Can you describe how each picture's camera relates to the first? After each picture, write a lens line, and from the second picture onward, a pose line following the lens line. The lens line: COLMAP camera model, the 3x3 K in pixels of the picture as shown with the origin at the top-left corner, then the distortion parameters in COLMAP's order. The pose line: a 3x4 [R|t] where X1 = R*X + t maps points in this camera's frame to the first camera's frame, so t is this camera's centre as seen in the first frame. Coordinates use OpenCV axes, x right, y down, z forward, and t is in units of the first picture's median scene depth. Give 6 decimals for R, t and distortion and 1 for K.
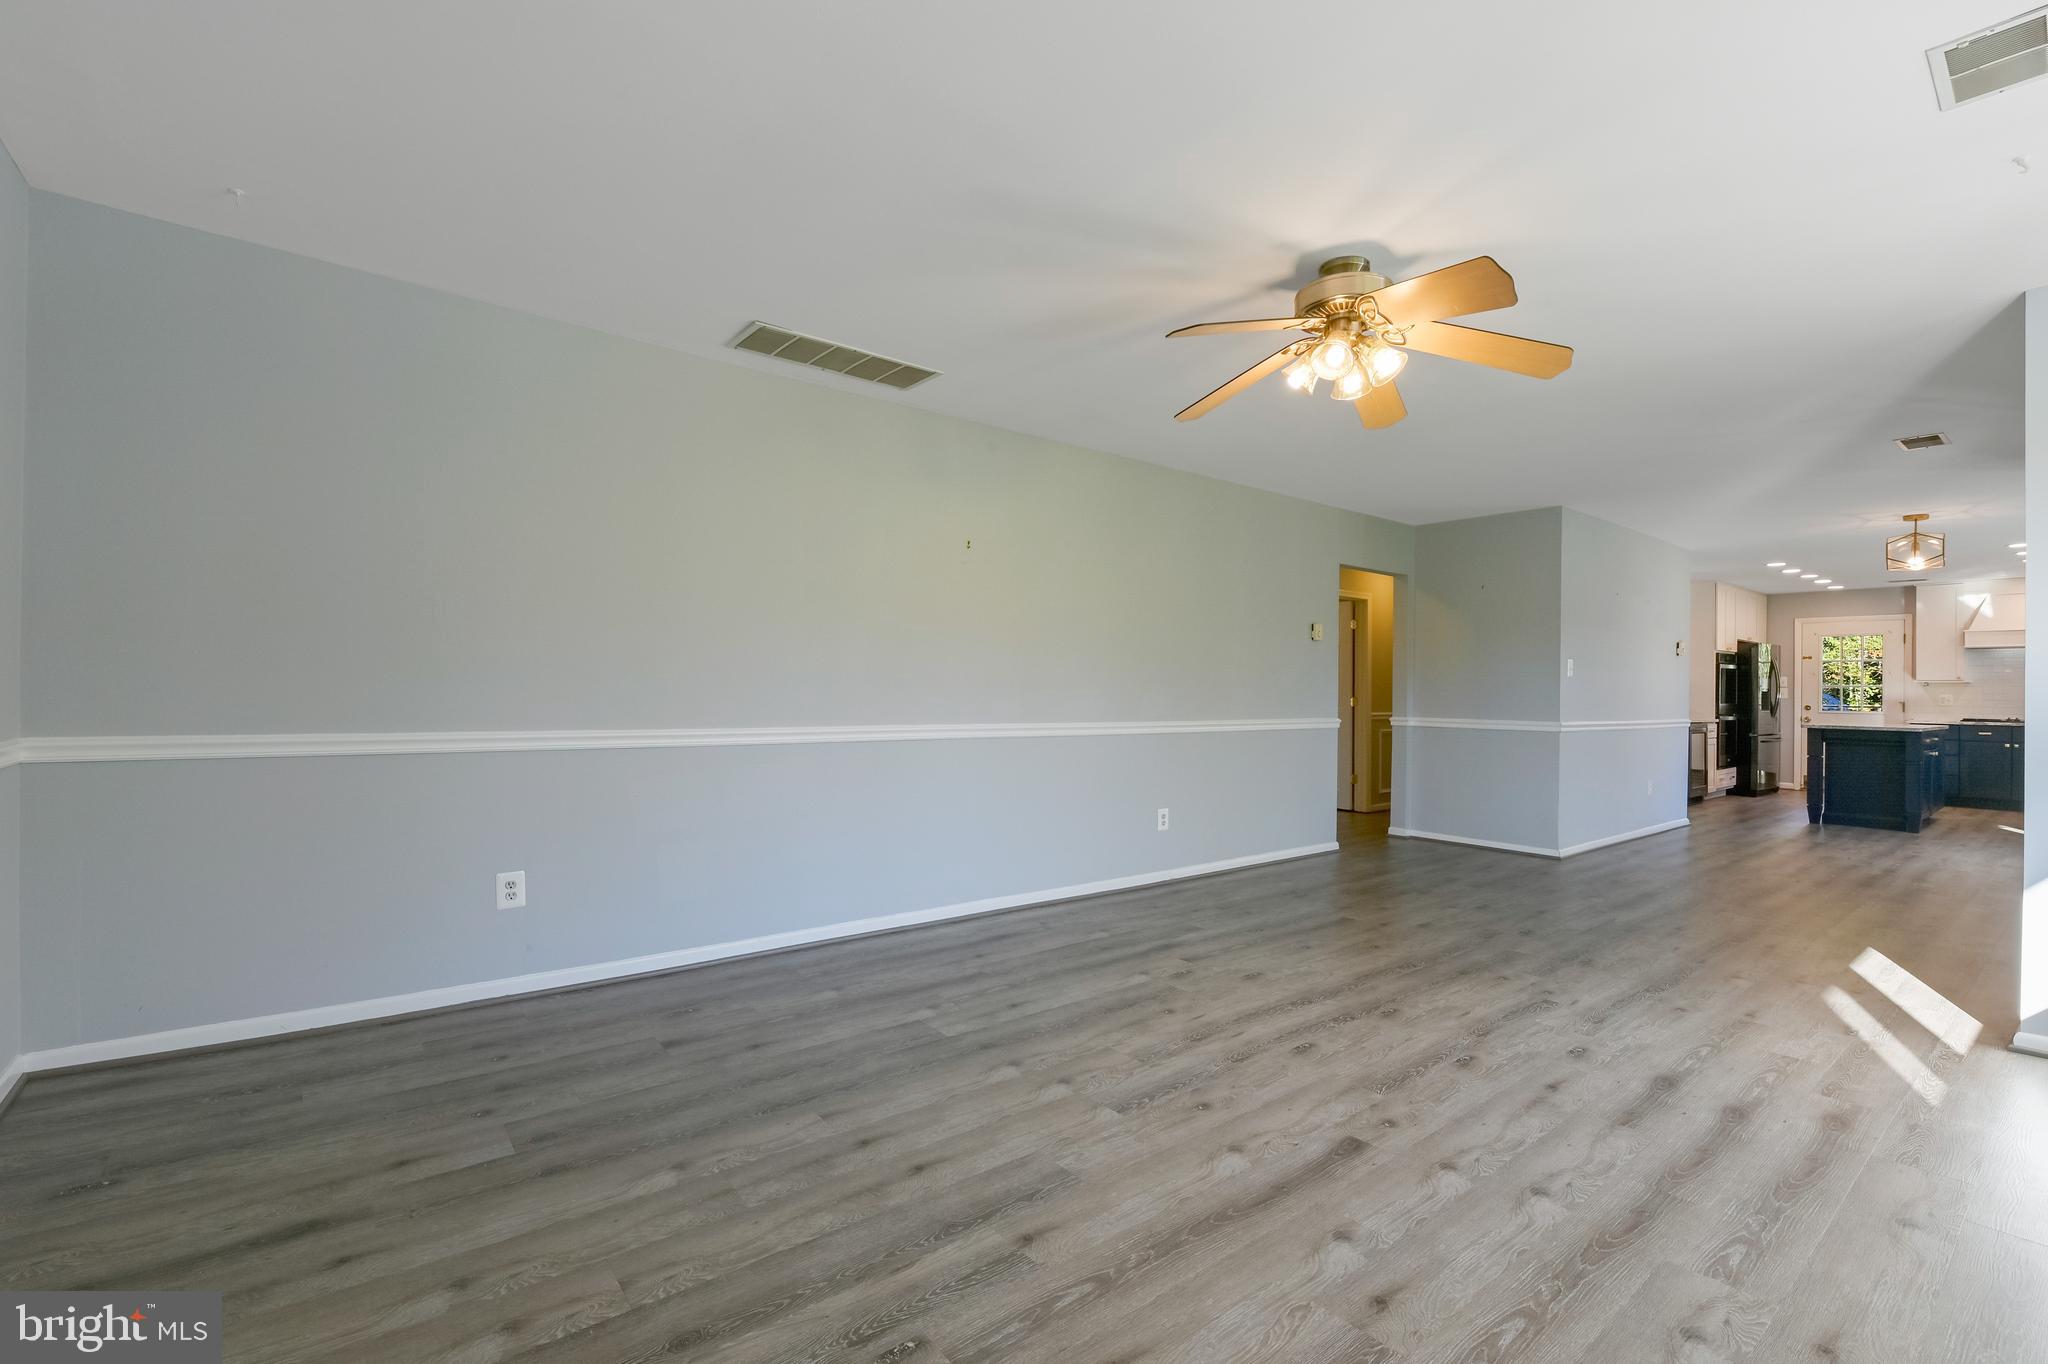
lens RADIAL K [[908.4, 0, 1048.7], [0, 908.4, 685.1], [0, 0, 1]] dist [0.004783, 0.000485]
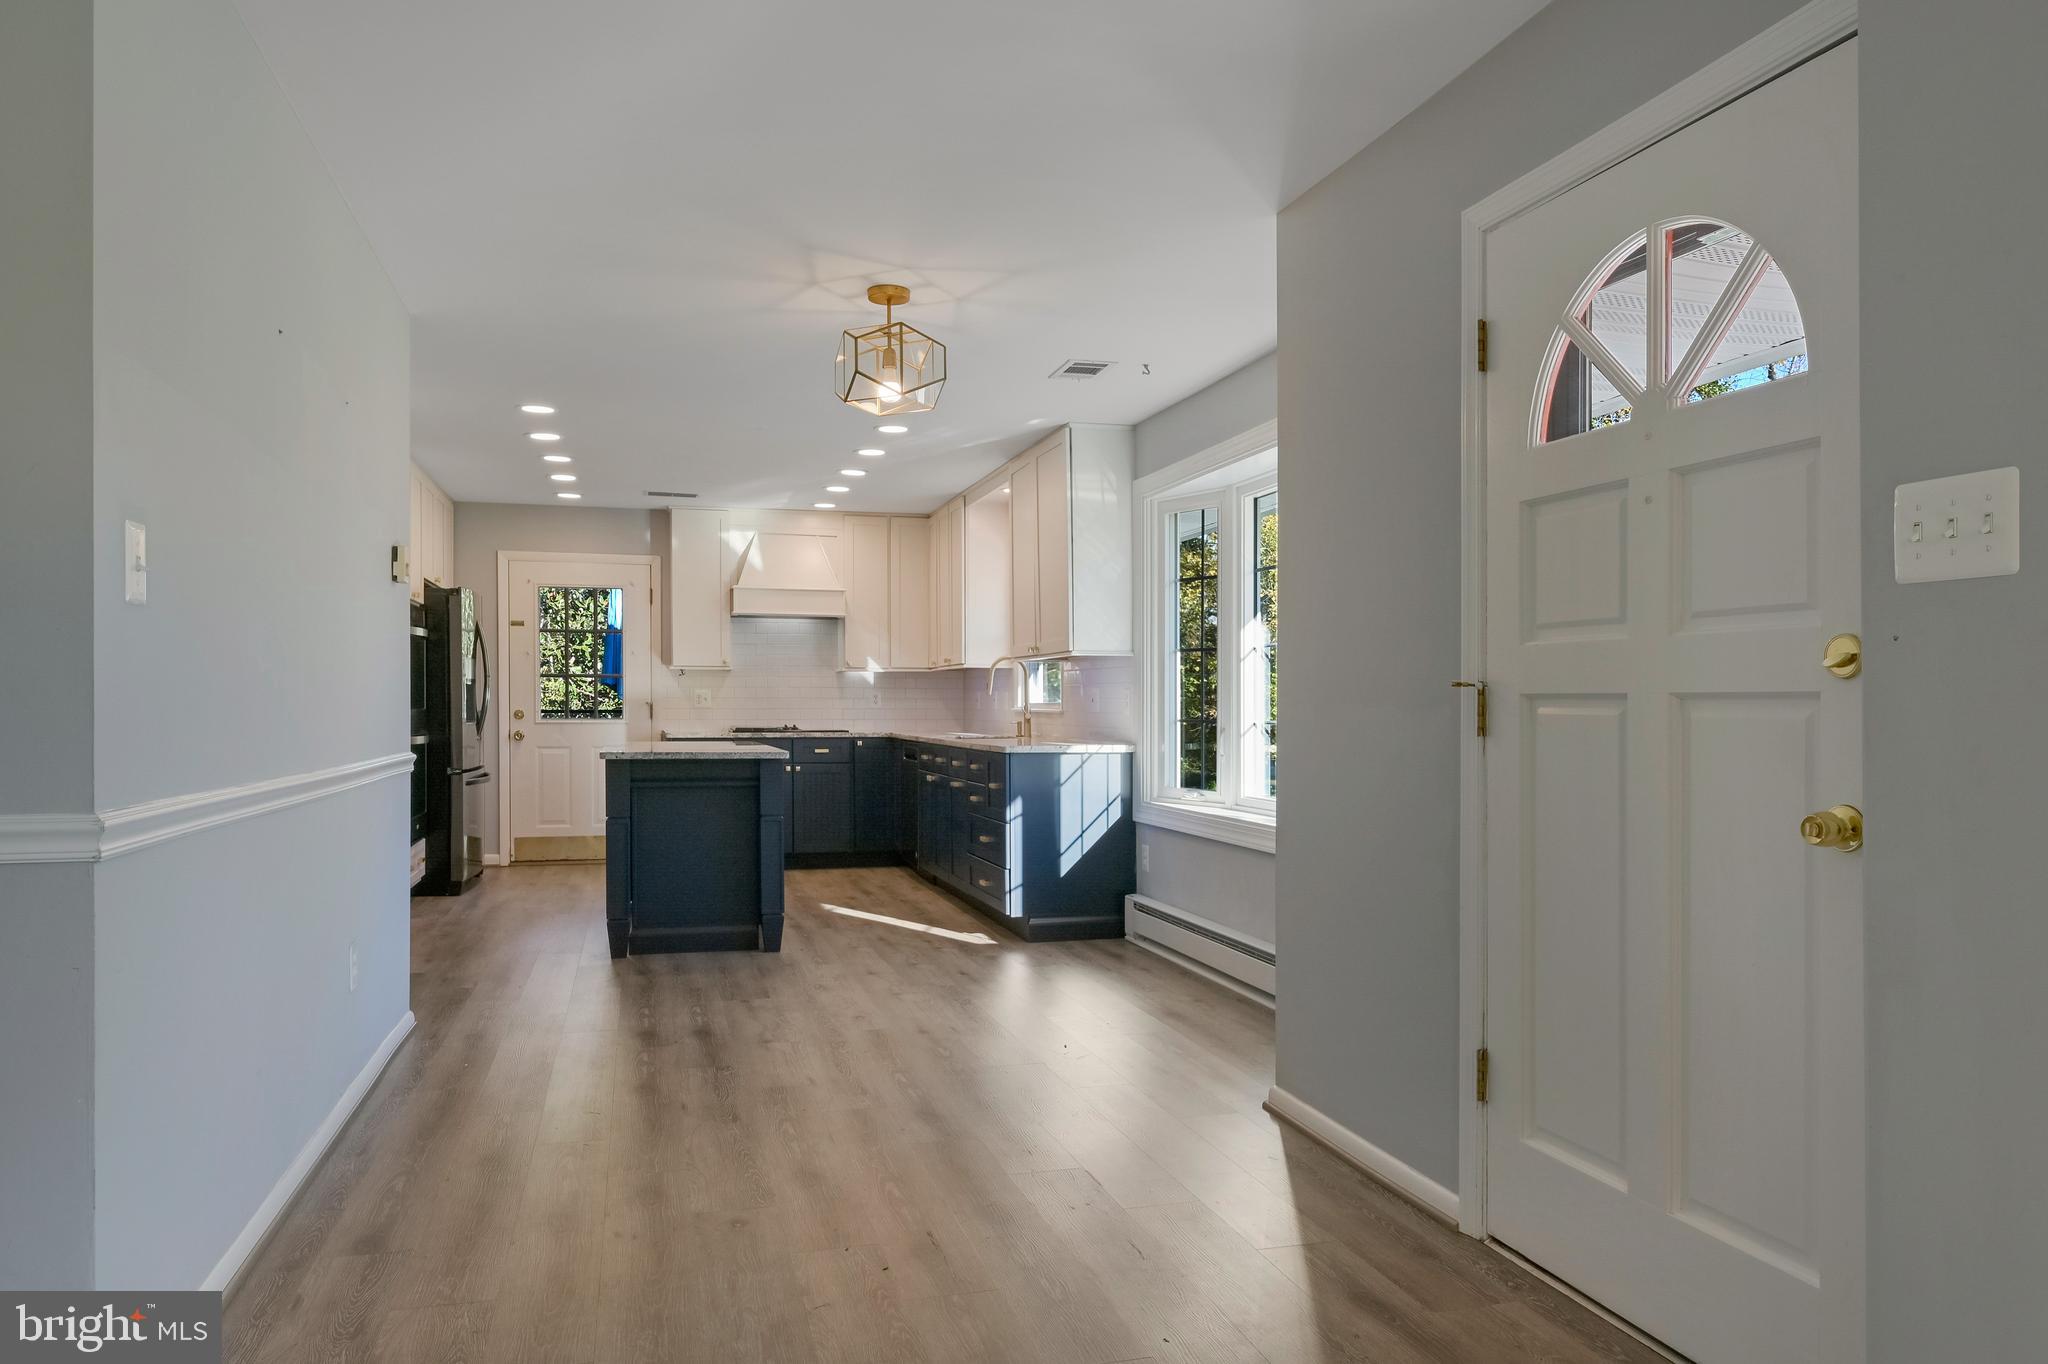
lens RADIAL K [[1325.8, 0, 1051.5], [0, 1325.8, 718.6], [0, 0, 1]] dist [-0.000117, 0.000131]
pose [[0.378934, -0.021903, 0.925165, 0.280101], [-0.004923, 0.999658, 0.025683, 0.006850], [-0.925411, -0.014287, 0.378697, 0.523210]]
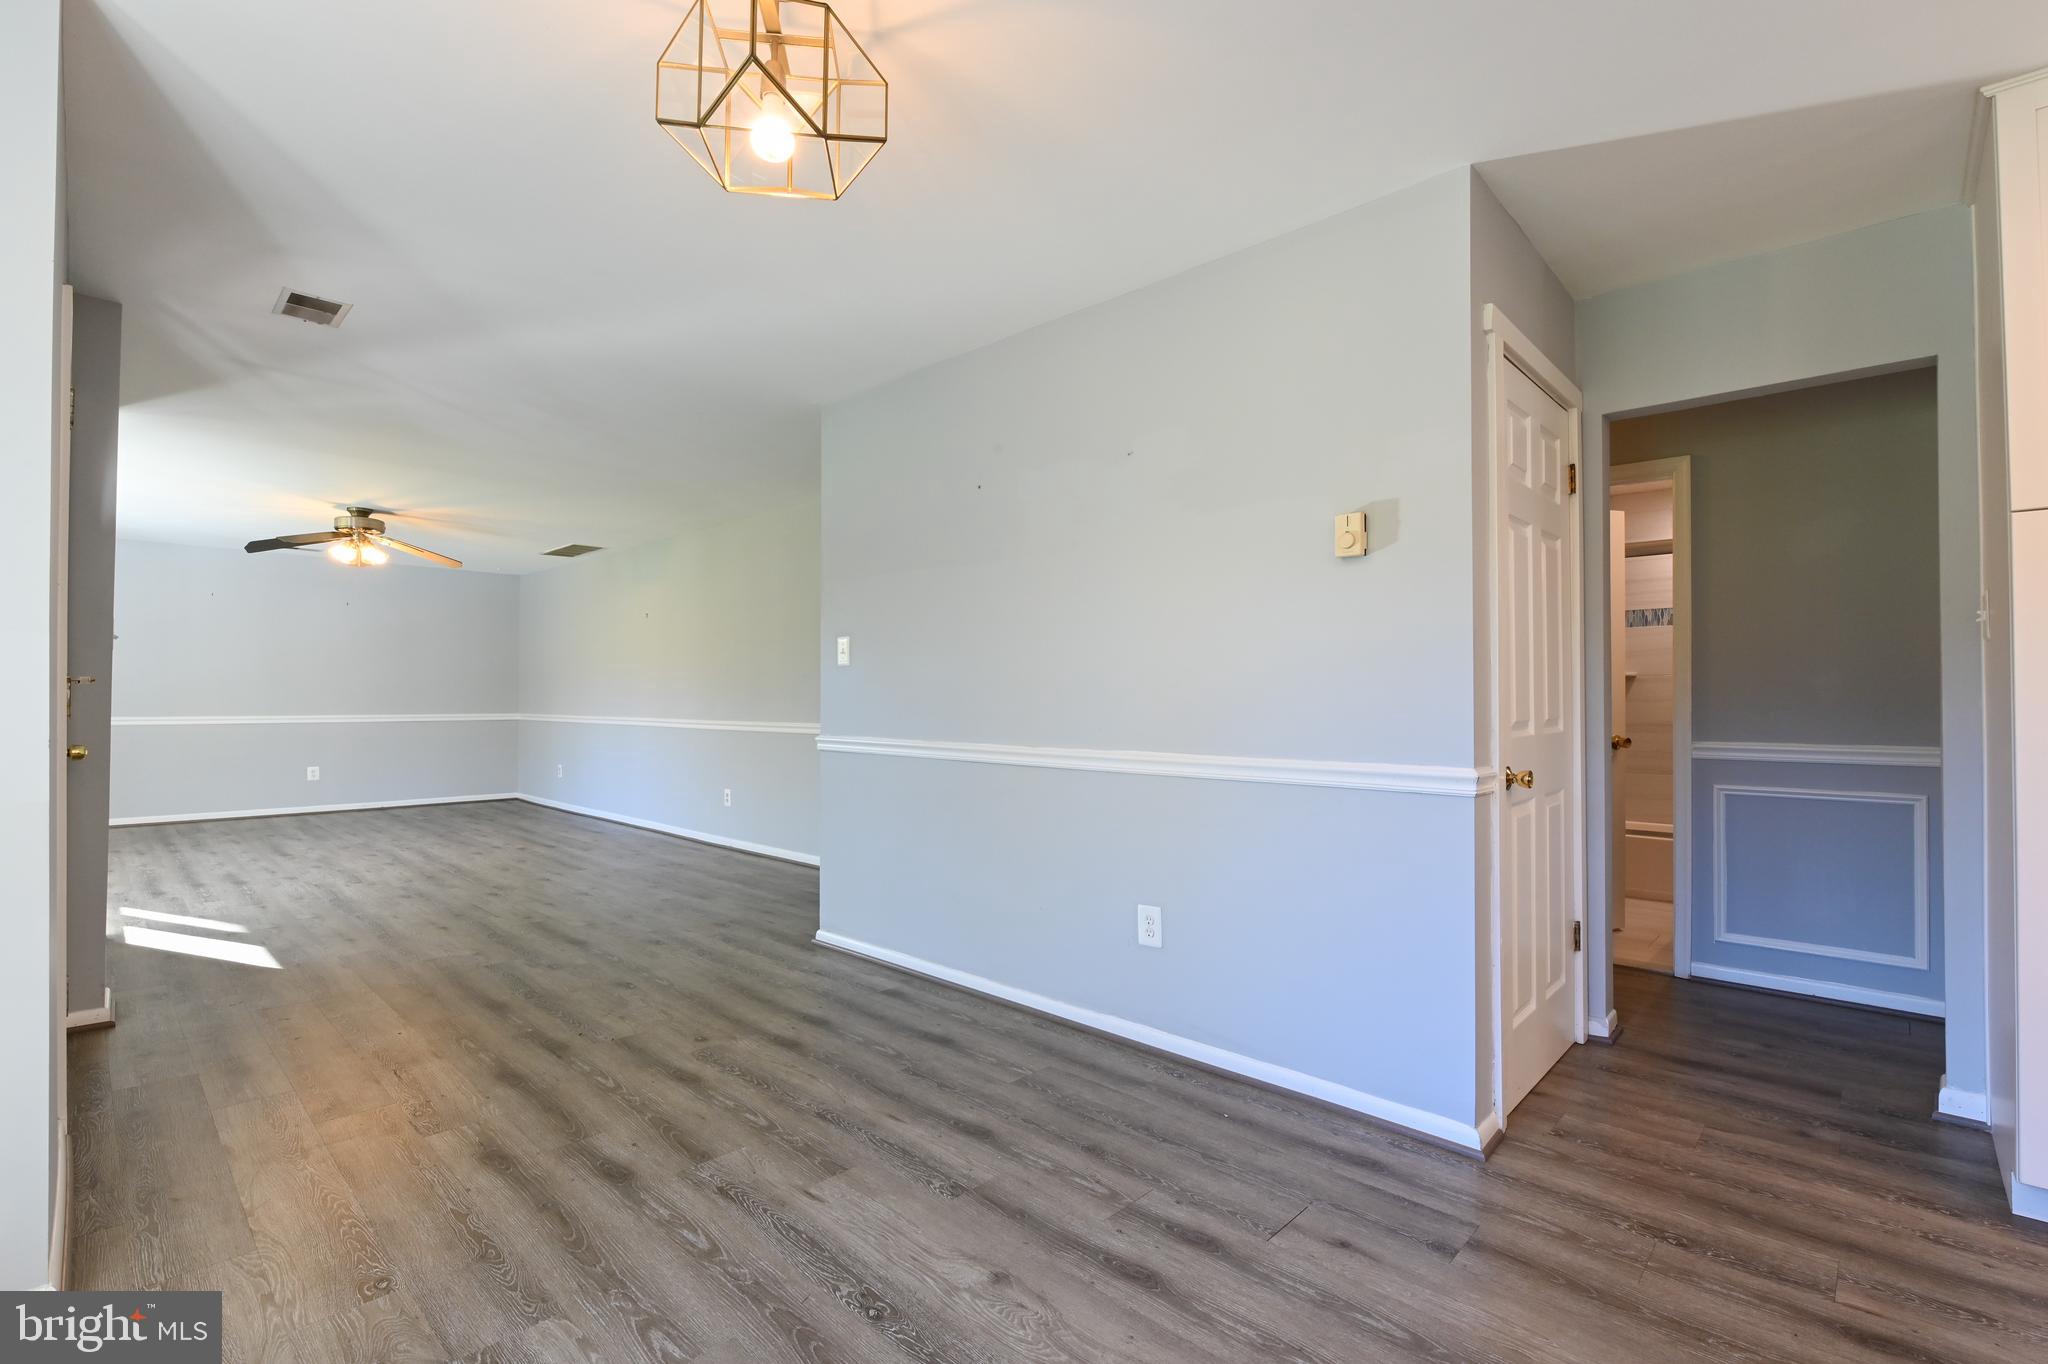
lens RADIAL K [[923.4, 0, 1032.6], [0, 923.4, 703.0], [0, 0, 1]] dist [-0.003328, -0.000800]
pose [[0.129580, -0.010808, -0.991510, 0.928669], [0.008067, 0.999919, -0.009845, 0.017024], [0.991536, -0.006723, 0.129656, 0.802454]]
